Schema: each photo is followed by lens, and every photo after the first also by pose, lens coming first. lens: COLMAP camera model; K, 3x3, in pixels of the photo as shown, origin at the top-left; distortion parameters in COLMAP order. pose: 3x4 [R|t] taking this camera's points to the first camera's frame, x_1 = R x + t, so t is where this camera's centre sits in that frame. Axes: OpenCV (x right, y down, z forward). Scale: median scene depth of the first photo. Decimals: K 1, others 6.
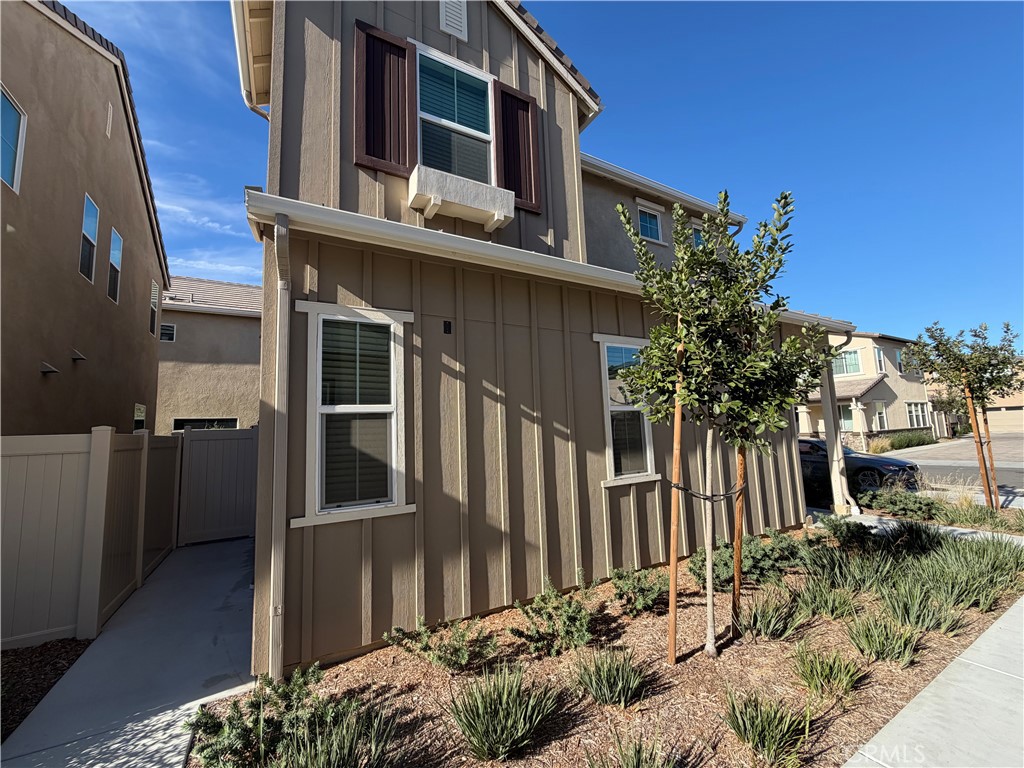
lens RADIAL K [[409.7, 0, 513.0], [0, 409.7, 387.0], [0, 0, 1]] dist [-0.000446, -0.000087]
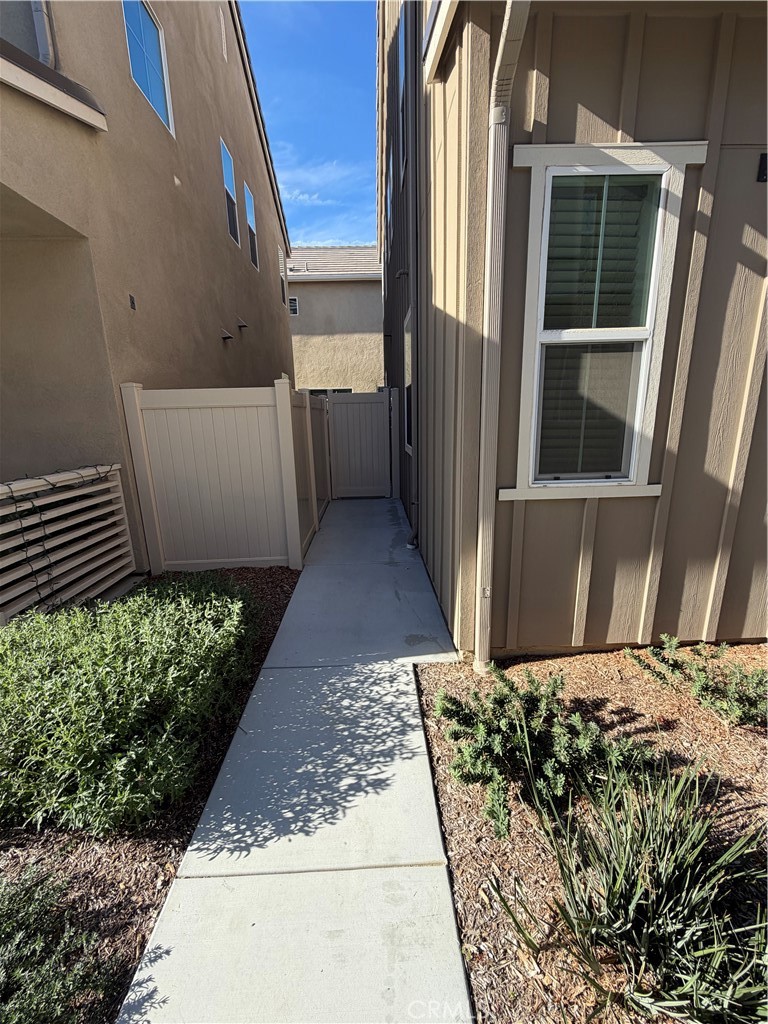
lens RADIAL K [[409.7, 0, 384.4], [0, 409.7, 510.5], [0, 0, 1]] dist [-0.000446, -0.000087]
pose [[0.885626, 0.122088, -0.448064, -0.340151], [0.040988, 0.940510, 0.337286, 0.080317], [0.462587, -0.317074, 0.827936, 0.219143]]
